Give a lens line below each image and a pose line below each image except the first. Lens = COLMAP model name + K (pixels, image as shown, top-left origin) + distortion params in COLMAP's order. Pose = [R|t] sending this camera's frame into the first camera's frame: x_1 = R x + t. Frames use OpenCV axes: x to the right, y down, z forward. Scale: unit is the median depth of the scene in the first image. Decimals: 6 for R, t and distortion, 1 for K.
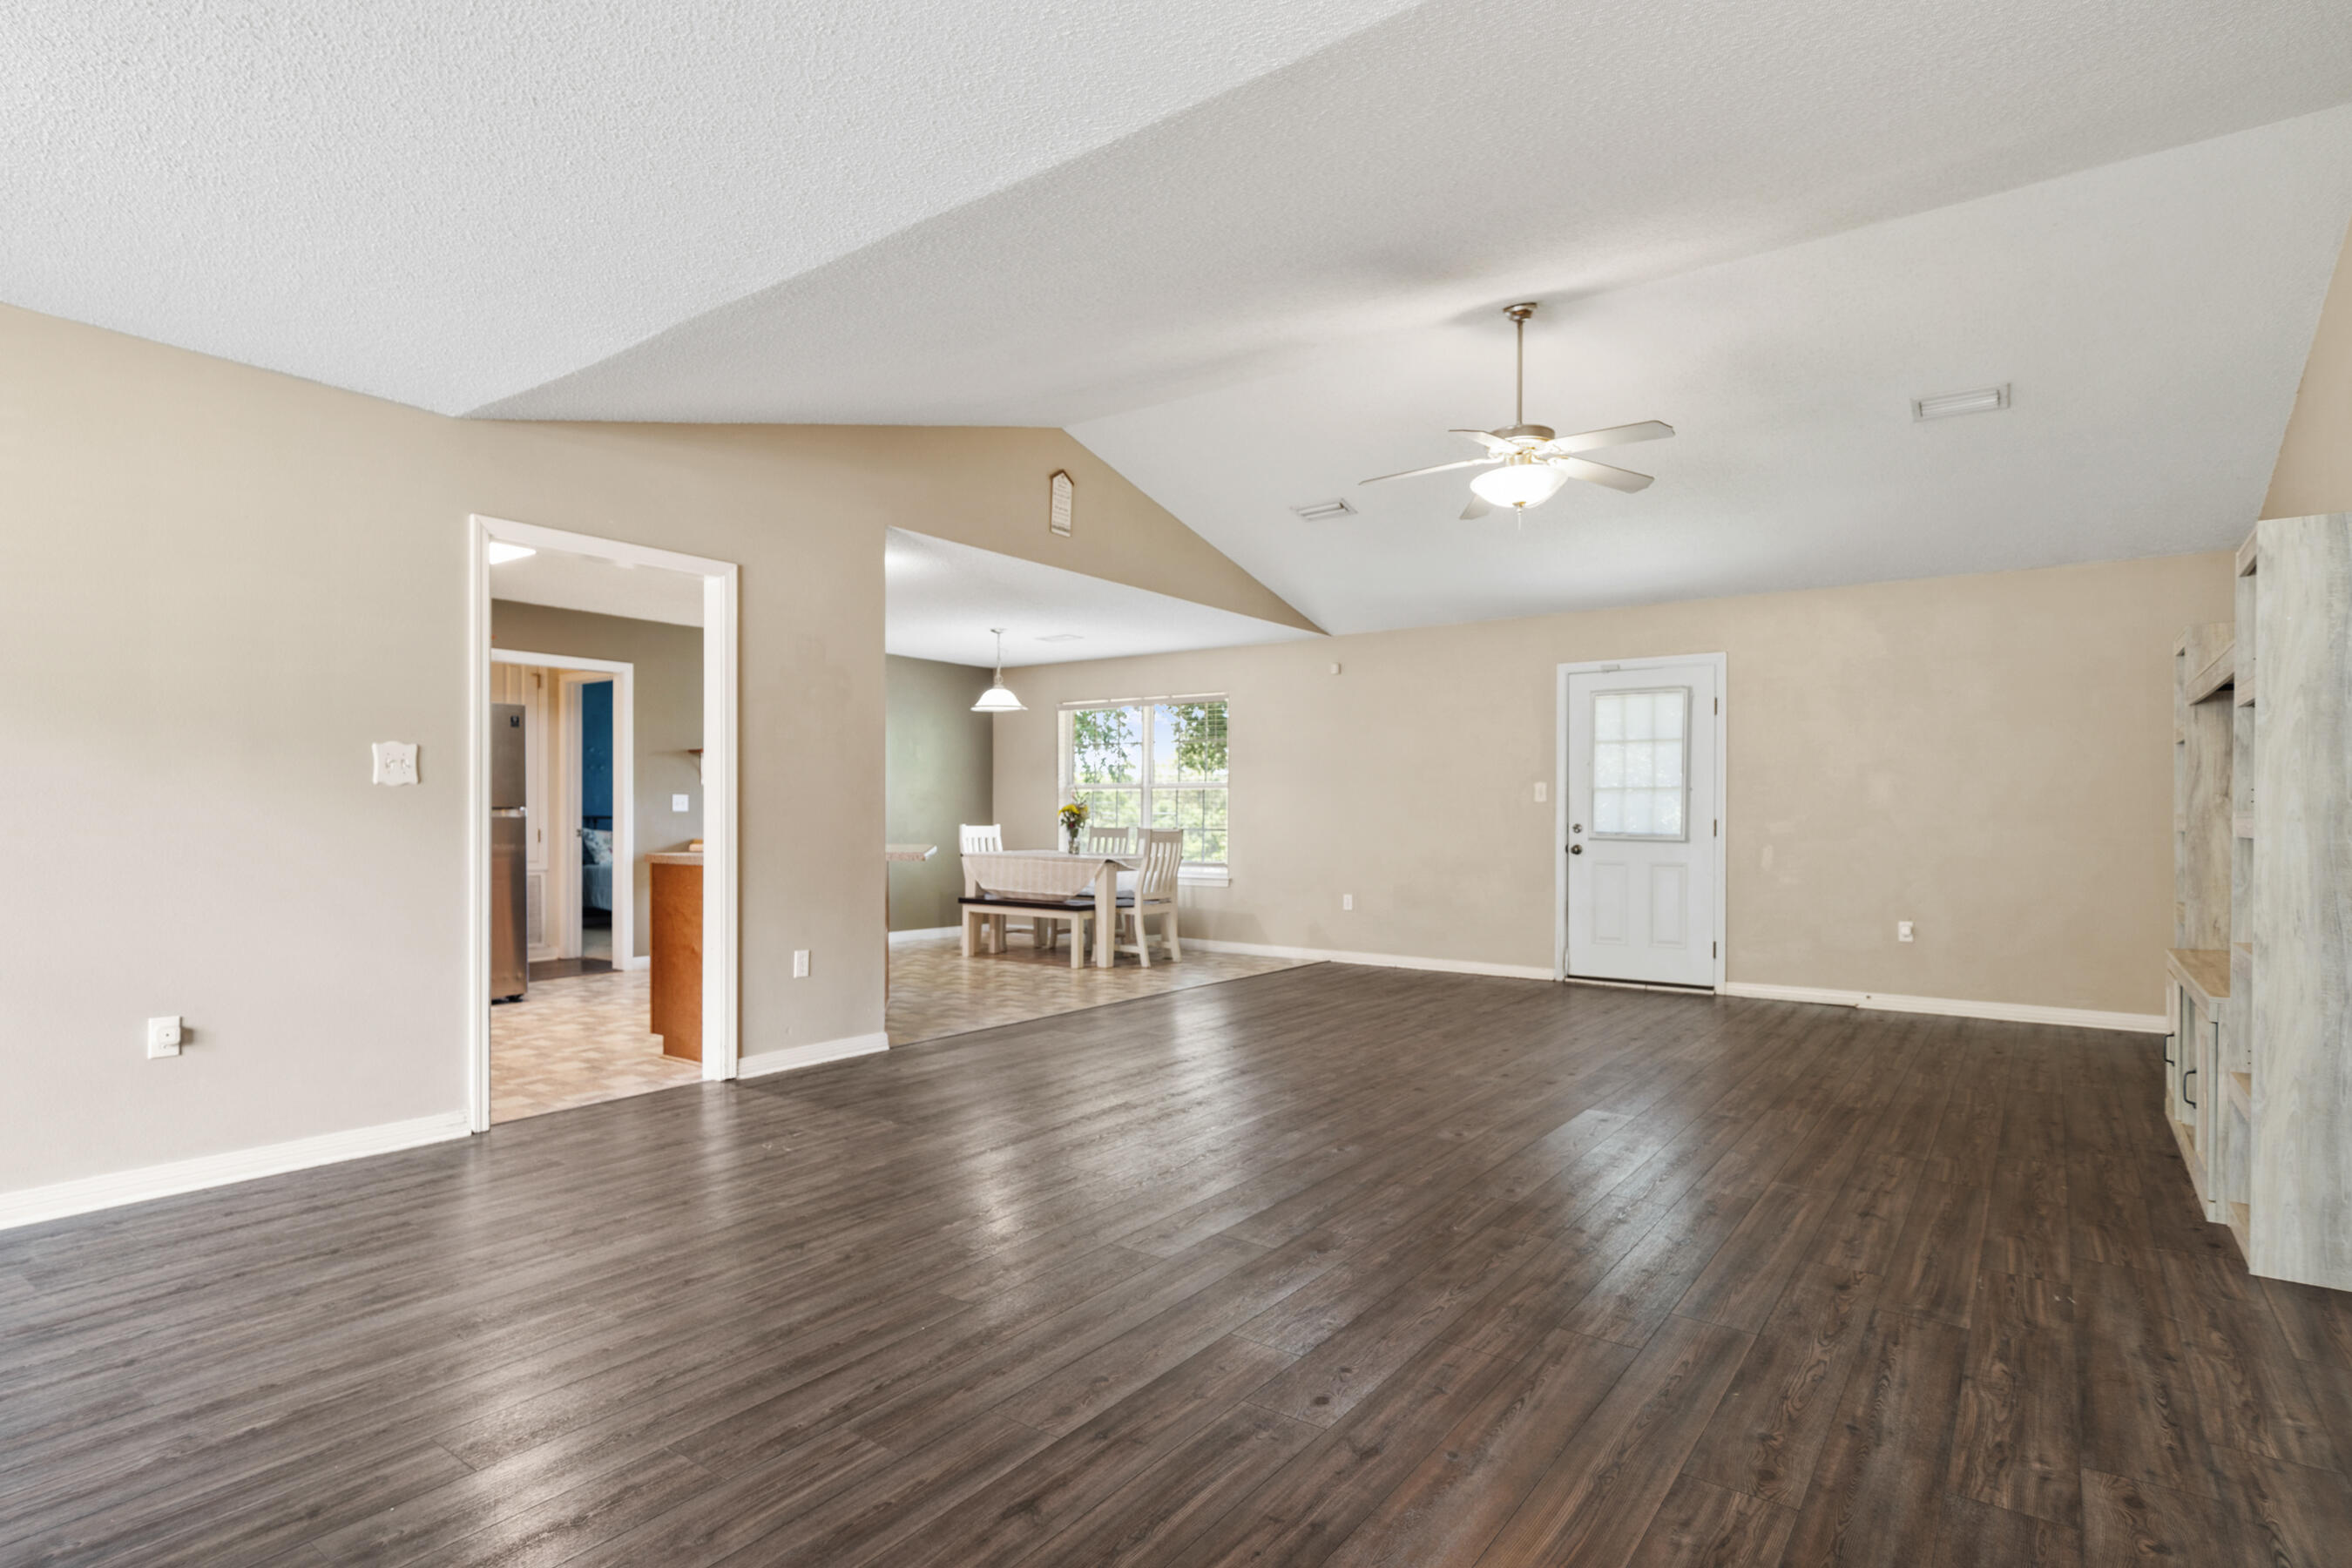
lens RADIAL K [[1202.1, 0, 1164.3], [0, 1202.1, 818.6], [0, 0, 1]] dist [0.003120, -0.000721]
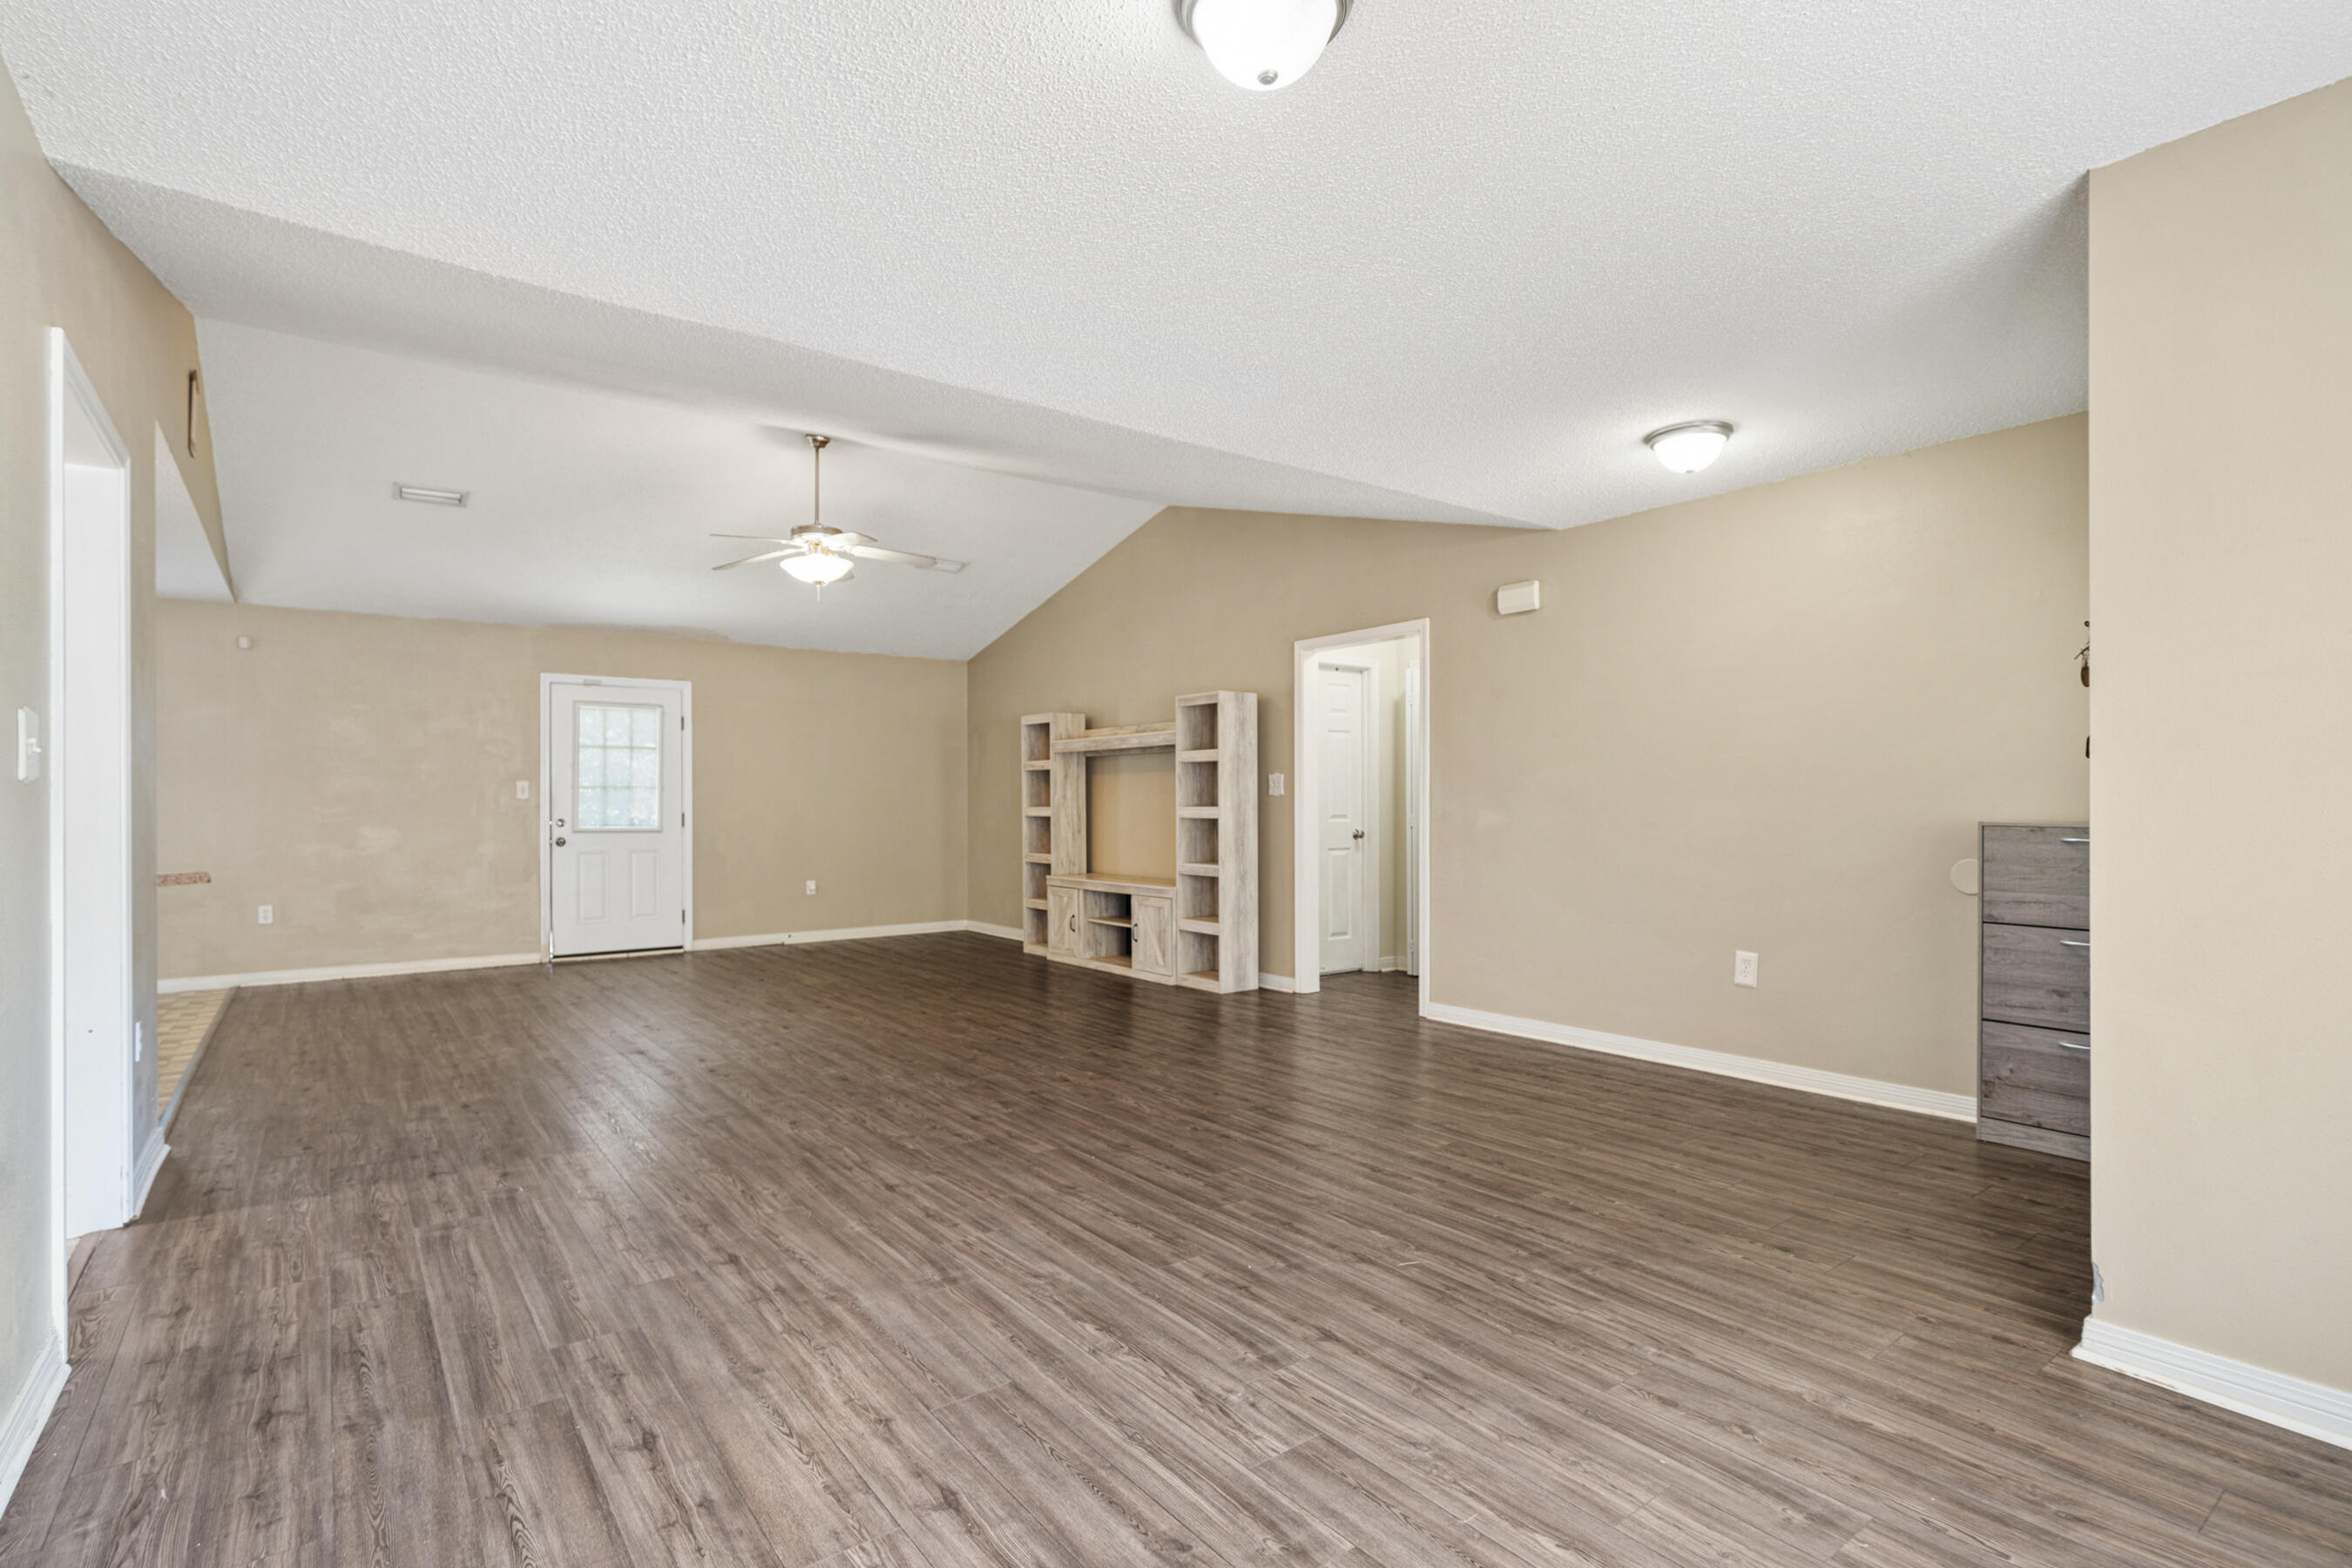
lens RADIAL K [[1128.2, 0, 1169.5], [0, 1128.2, 793.6], [0, 0, 1]] dist [0.005883, 0.000839]
pose [[0.283633, 0.002529, 0.958930, -0.526831], [0.009052, 0.999945, -0.005315, -0.008851], [-0.958890, 0.010187, 0.283595, 0.171269]]
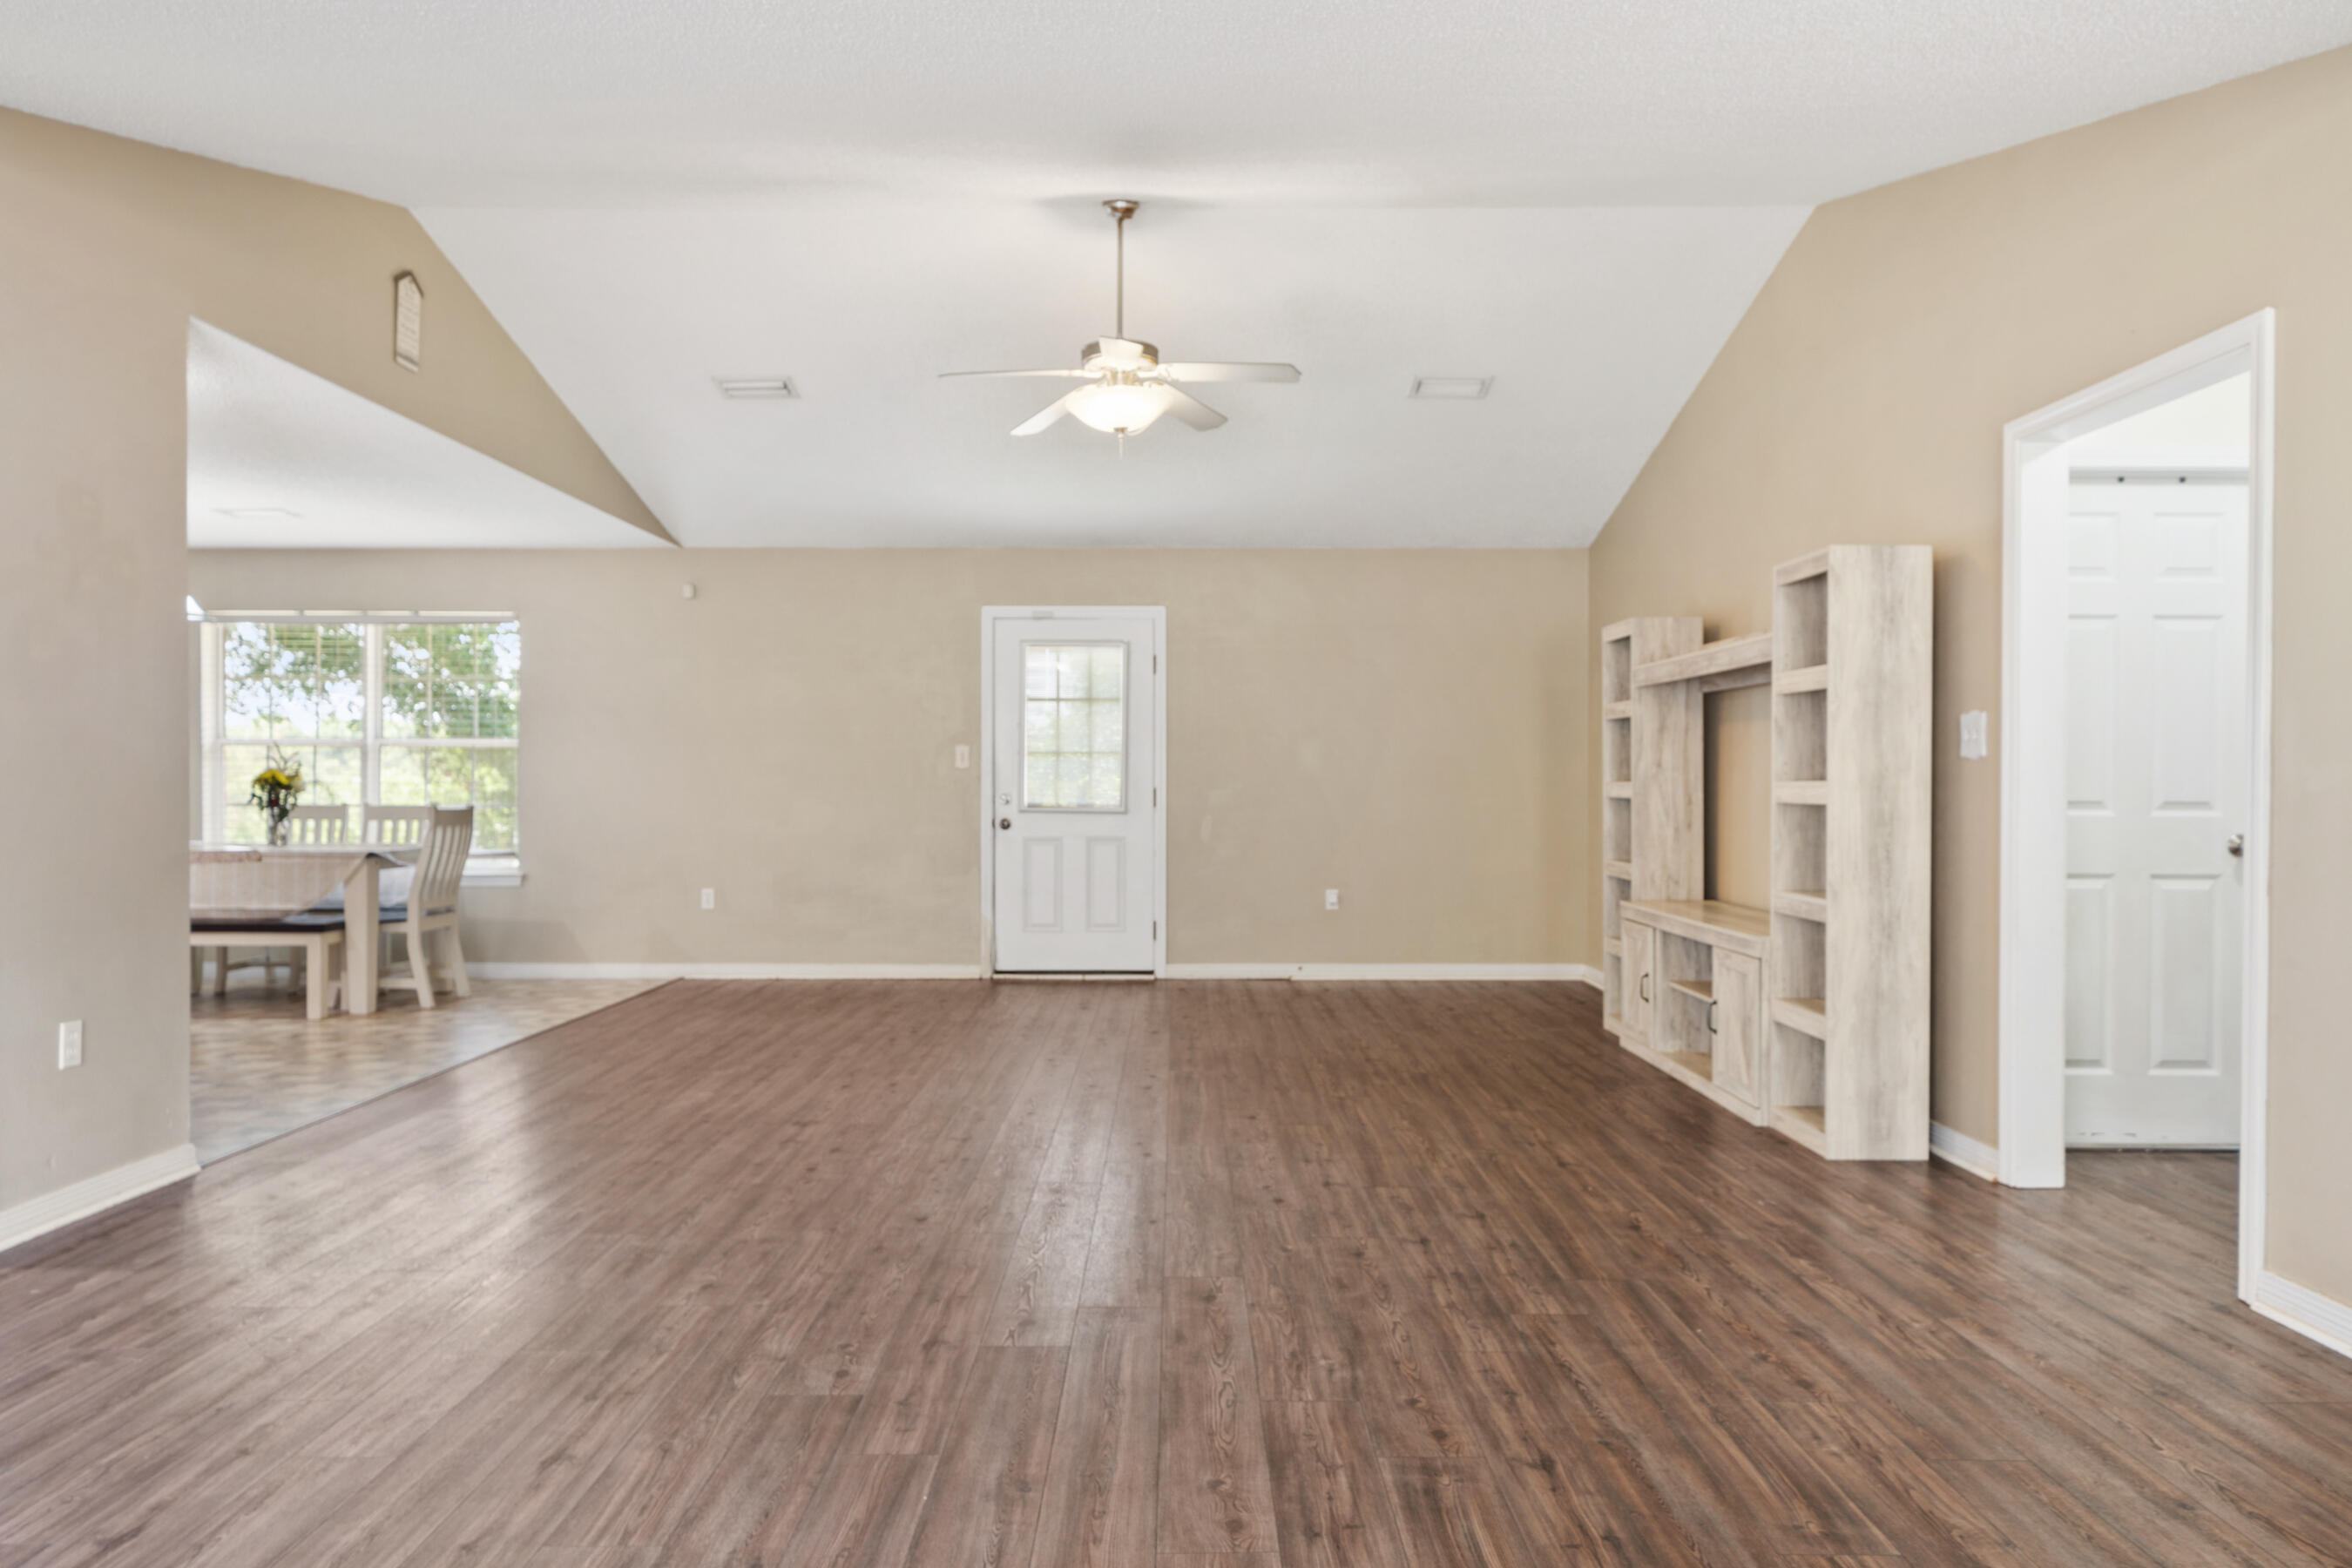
lens RADIAL K [[1519.9, 0, 1173.6], [0, 1519.9, 788.8], [0, 0, 1]] dist [0.001244, 0.000430]
pose [[0.805834, -0.005983, 0.592112, -0.213018], [0.004782, 0.999982, 0.003596, -0.002957], [-0.592123, -0.000066, 0.805848, 0.057530]]
